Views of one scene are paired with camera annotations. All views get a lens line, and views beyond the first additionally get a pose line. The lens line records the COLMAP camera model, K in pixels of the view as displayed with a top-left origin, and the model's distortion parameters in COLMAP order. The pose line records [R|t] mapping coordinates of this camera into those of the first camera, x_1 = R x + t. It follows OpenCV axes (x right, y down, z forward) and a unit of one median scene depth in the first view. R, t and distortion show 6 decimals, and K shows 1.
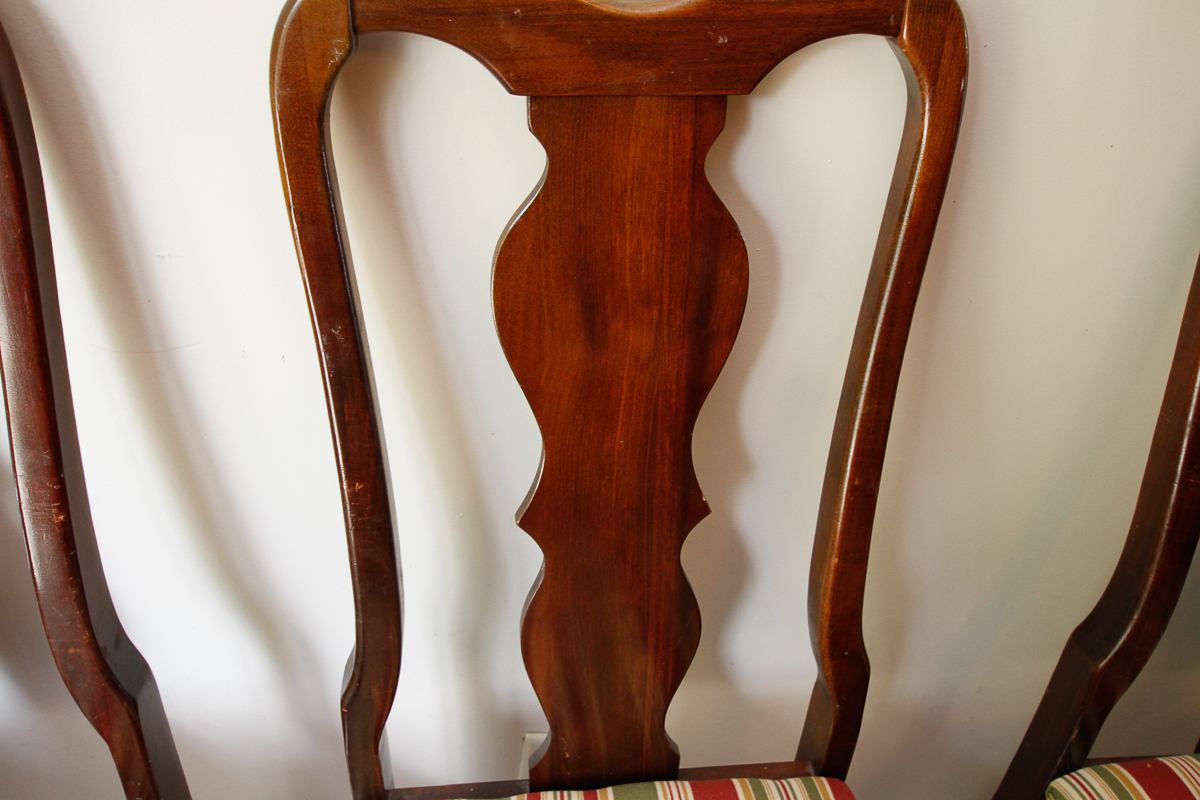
lens RADIAL K [[1029.8, 0, 603.6], [0, 1029.8, 408.7], [0, 0, 1]] dist [-0.005252, 0.038313]
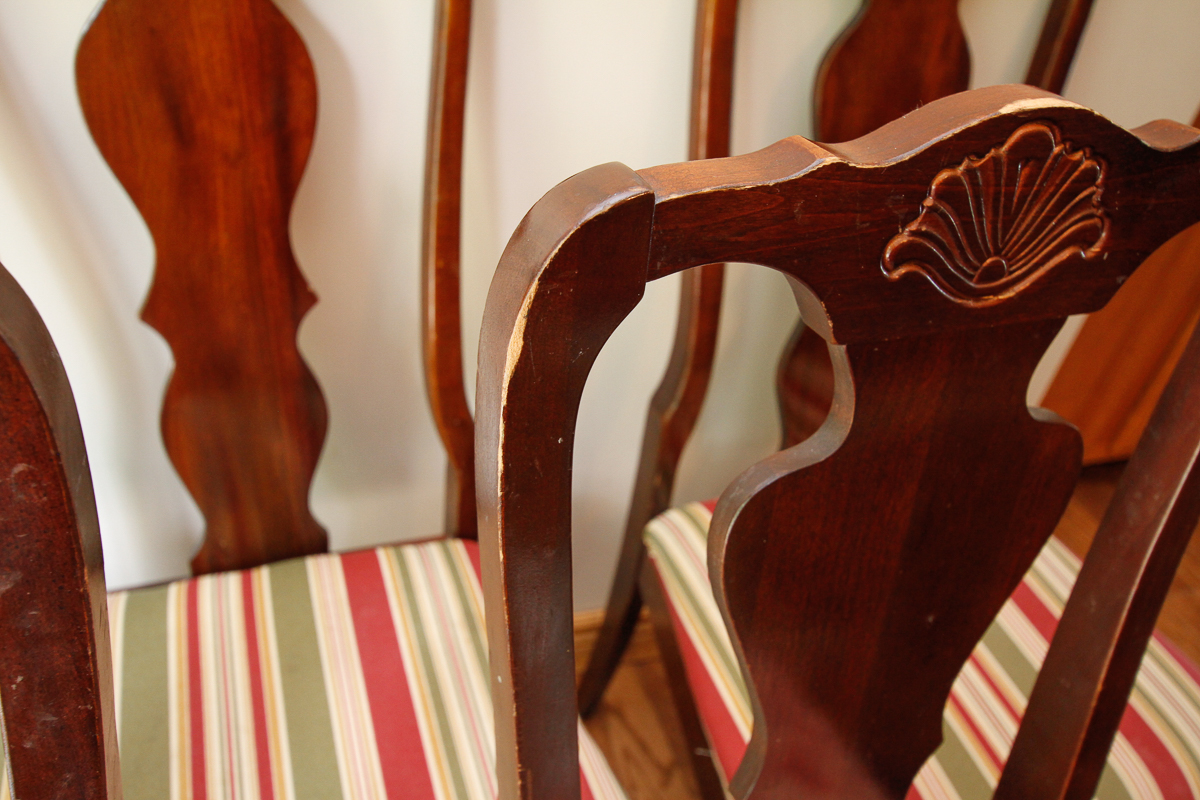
lens RADIAL K [[1029.8, 0, 602.1], [0, 1029.8, 412.6], [0, 0, 1]] dist [-0.005252, 0.038313]
pose [[0.966620, -0.093528, 0.238535, 0.129845], [0.082824, 0.995071, 0.054531, 0.197748], [-0.242460, -0.032954, 0.969602, -0.214963]]
